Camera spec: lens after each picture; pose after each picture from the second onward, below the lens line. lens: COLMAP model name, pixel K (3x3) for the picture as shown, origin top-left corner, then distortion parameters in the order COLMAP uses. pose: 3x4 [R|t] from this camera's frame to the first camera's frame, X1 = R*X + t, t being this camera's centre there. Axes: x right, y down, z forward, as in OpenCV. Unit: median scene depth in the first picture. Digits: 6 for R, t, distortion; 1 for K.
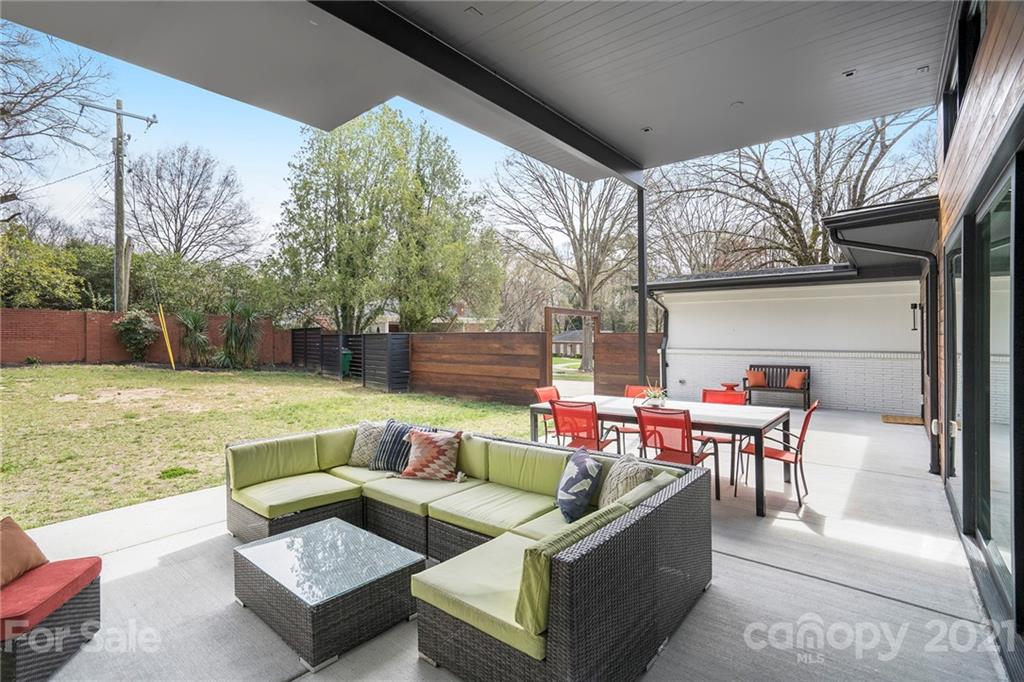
lens RADIAL K [[466.1, 0, 491.5], [0, 466.1, 341.8], [0, 0, 1]] dist [-0.026862, -0.000136]
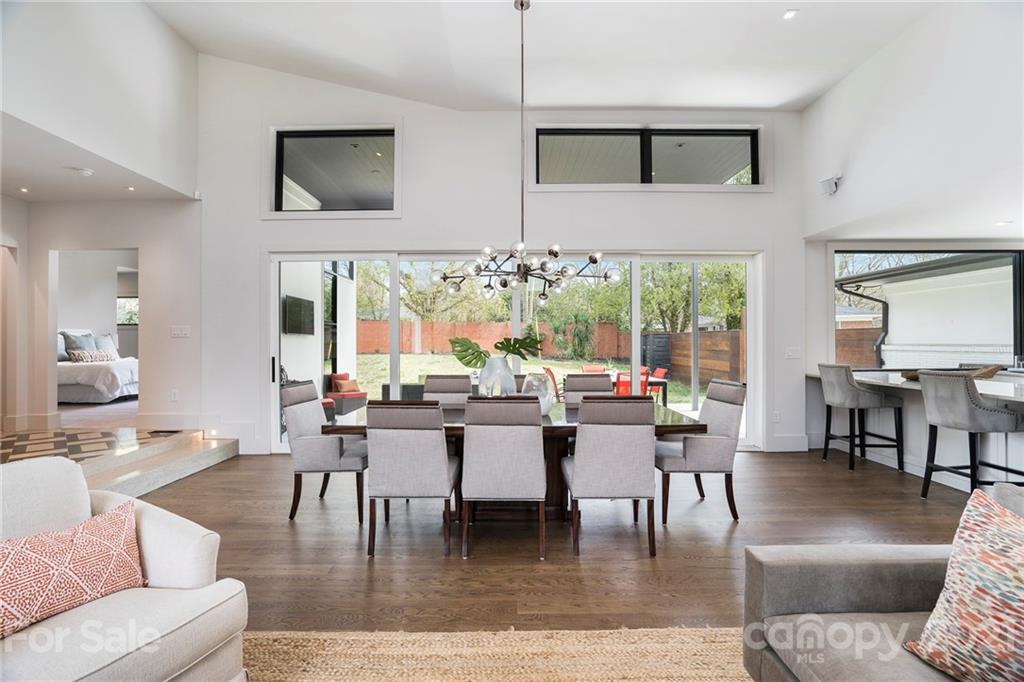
lens RADIAL K [[464.2, 0, 508.3], [0, 464.2, 344.1], [0, 0, 1]] dist [-0.019317, 0.000296]
pose [[0.649044, 0.003651, -0.760742, 0.404769], [-0.004784, 0.999988, 0.000718, 0.010243], [0.760736, 0.003173, 0.649054, -0.102321]]
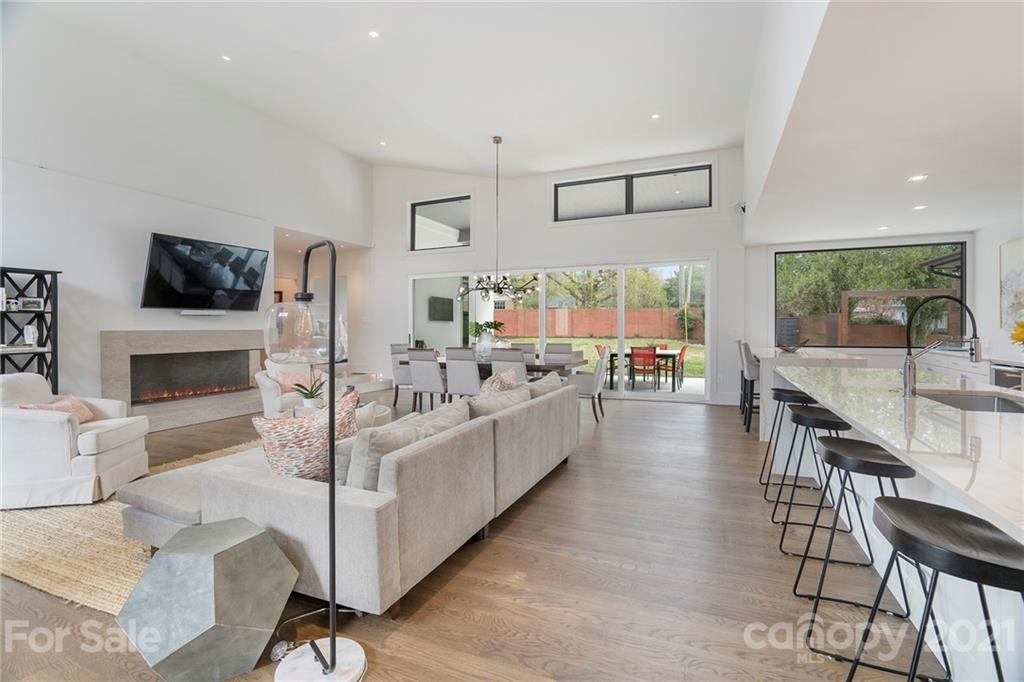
lens RADIAL K [[466.5, 0, 515.8], [0, 466.5, 343.0], [0, 0, 1]] dist [-0.002935, -0.000144]
pose [[0.297494, 0.028961, -0.954284, 0.625531], [-0.004273, 0.999570, 0.029004, 0.013610], [0.954714, -0.004551, 0.297489, -0.065567]]
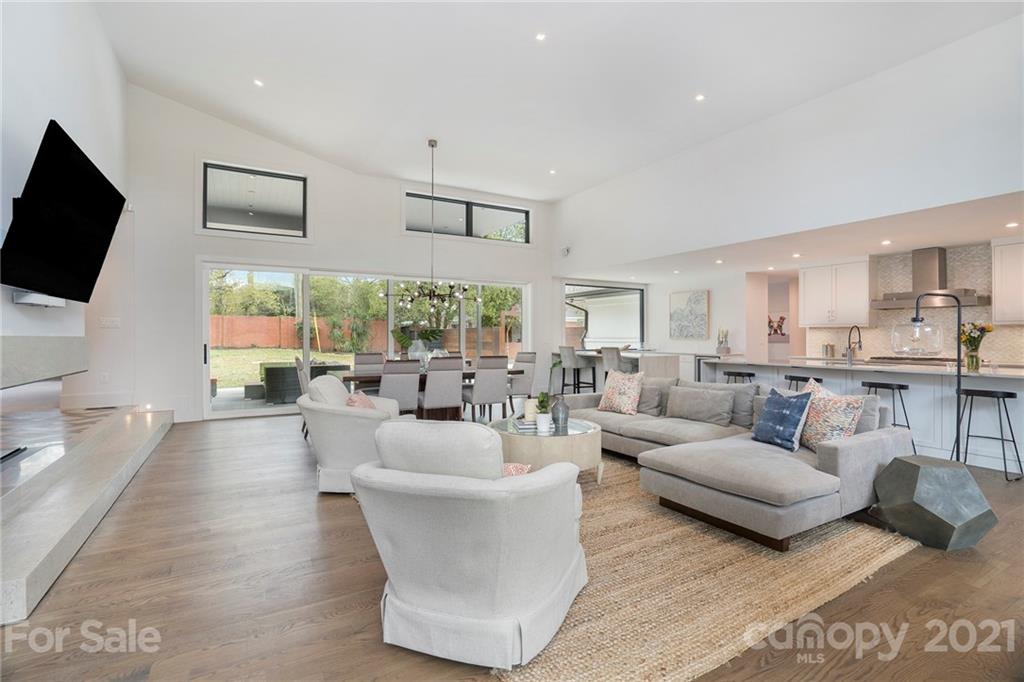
lens RADIAL K [[466.1, 0, 491.5], [0, 466.1, 341.8], [0, 0, 1]] dist [-0.026862, -0.000136]
pose [[0.931403, 0.005696, -0.363946, 0.433868], [-0.005301, 0.999984, 0.002082, 0.015927], [0.363952, -0.000010, 0.931418, -0.290576]]
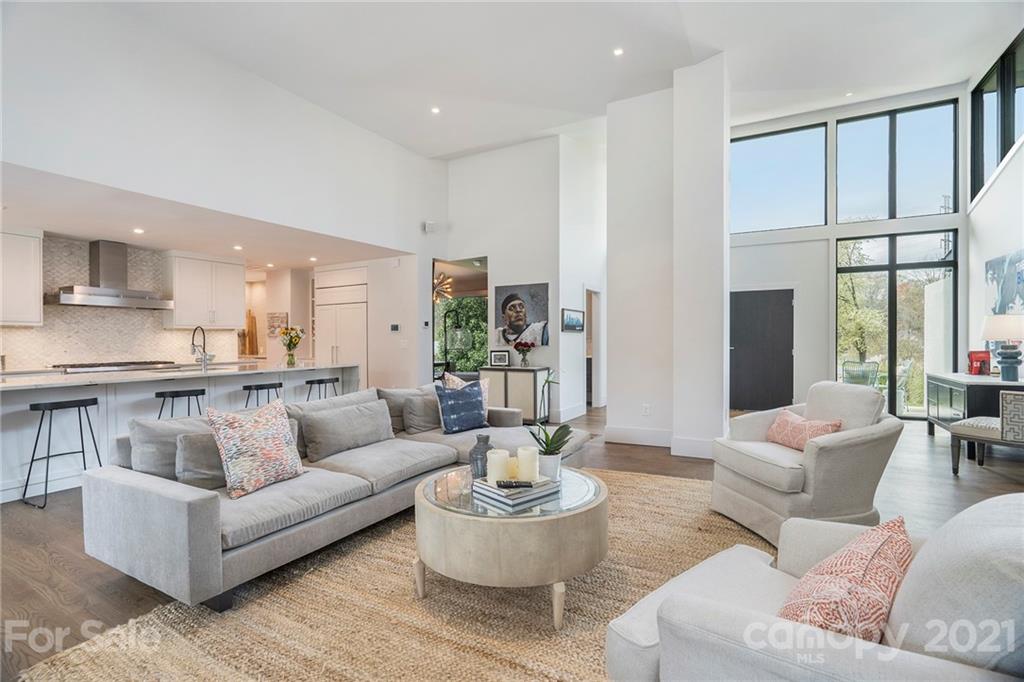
lens RADIAL K [[471.7, 0, 512.0], [0, 471.7, 341.0], [0, 0, 1]] dist [-0.027767, -0.000066]
pose [[-0.181290, -0.000945, 0.983429, 0.253054], [0.014478, 0.999889, 0.003630, 0.014757], [-0.983323, 0.014896, -0.181256, -0.060518]]
